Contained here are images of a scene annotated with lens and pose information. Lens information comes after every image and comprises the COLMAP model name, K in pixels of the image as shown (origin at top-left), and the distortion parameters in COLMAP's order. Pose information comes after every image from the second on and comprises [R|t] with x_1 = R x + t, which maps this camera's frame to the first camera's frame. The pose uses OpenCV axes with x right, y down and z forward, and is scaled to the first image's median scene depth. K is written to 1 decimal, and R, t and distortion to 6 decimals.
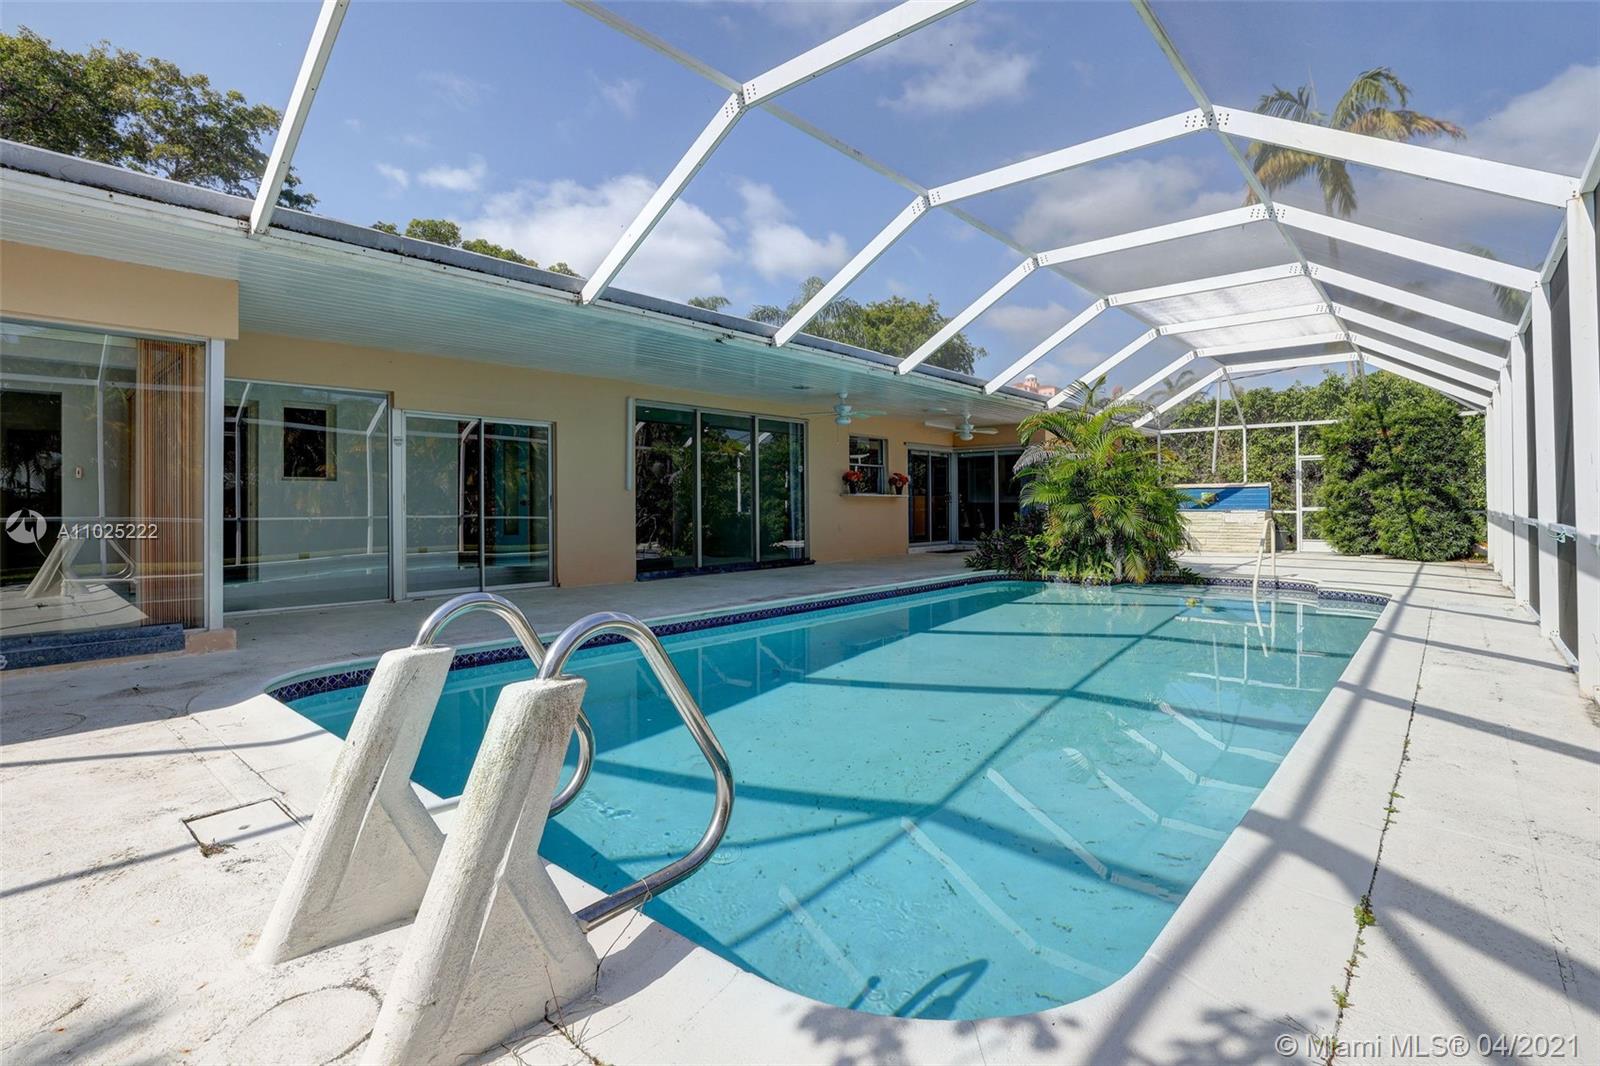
lens RADIAL K [[761.4, 0, 800.1], [0, 761.4, 492.9], [0, 0, 1]] dist [-0.018394, 0.000079]
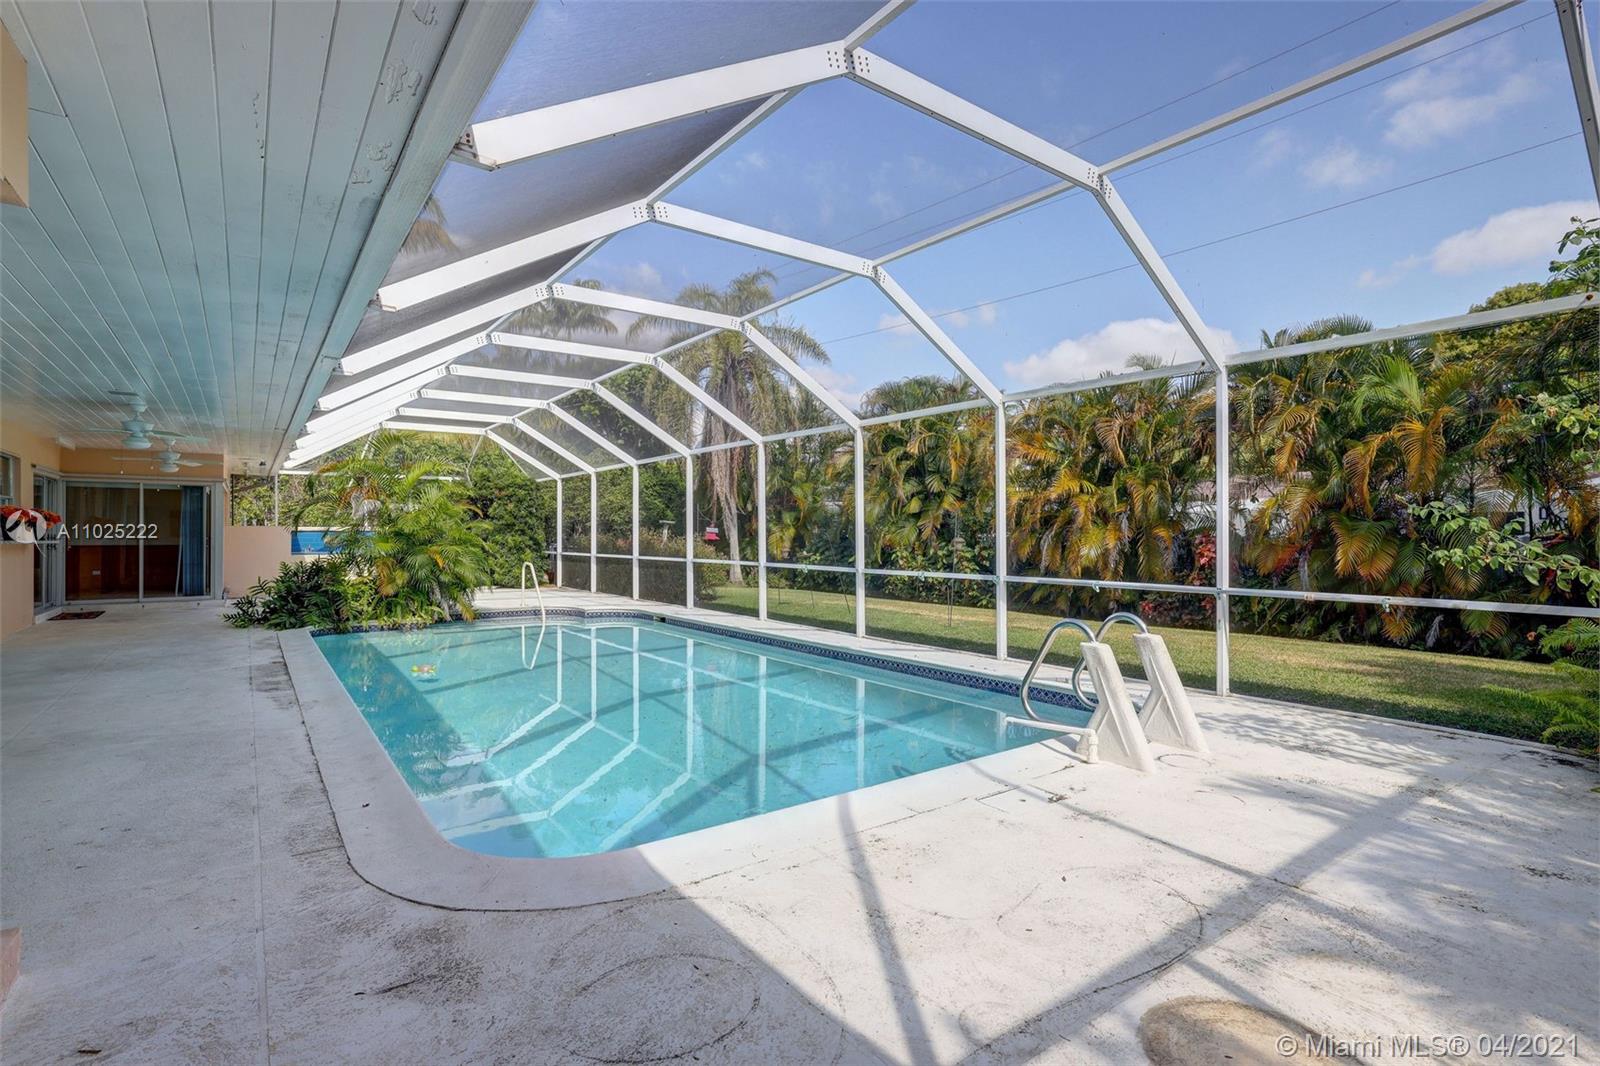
lens RADIAL K [[749.7, 0, 800.0], [0, 749.7, 533.0], [0, 0, 1]] dist [-0.000998, -0.000081]
pose [[0.220894, 0.004958, 0.975285, -0.470093], [-0.016206, 0.999868, -0.001413, -0.018566], [-0.975163, -0.015493, 0.220945, 0.223659]]
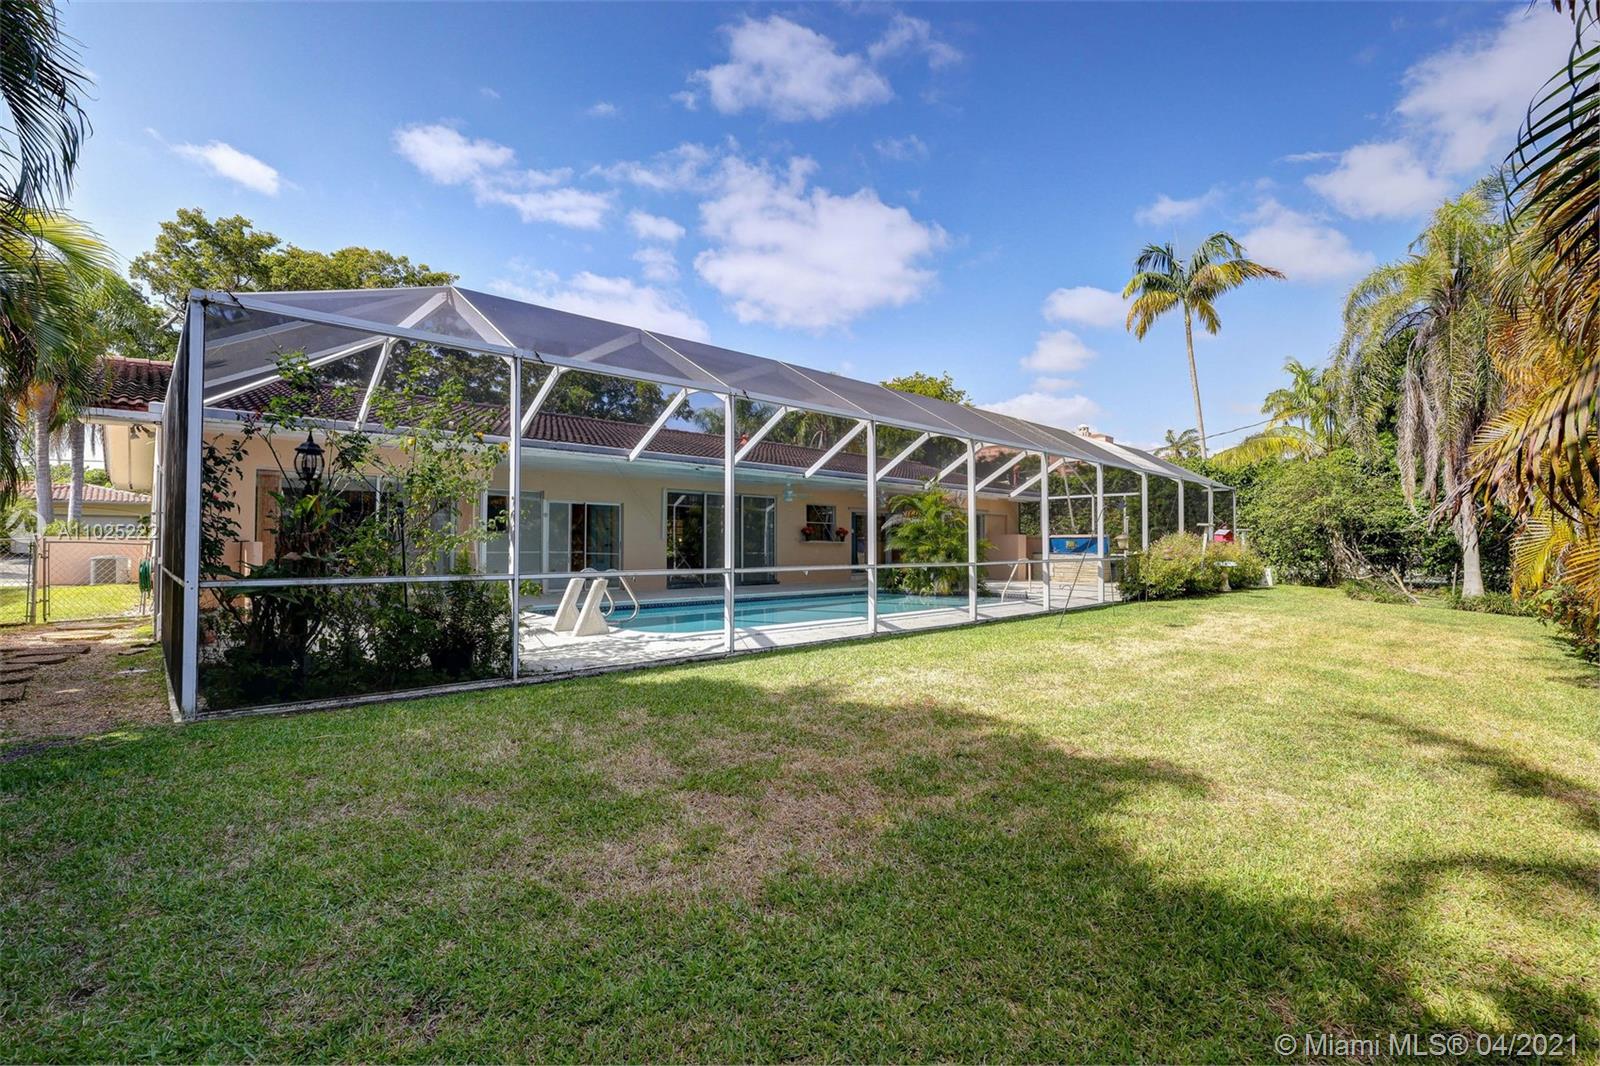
lens RADIAL K [[739.0, 0, 800.0], [0, 739.0, 533.0], [0, 0, 1]] dist [-0.001054, -0.000041]
pose [[0.994206, 0.010270, -0.107002, 0.257920], [-0.010288, 0.999947, 0.000384, -0.018598], [0.107001, 0.000719, 0.994259, -0.645562]]
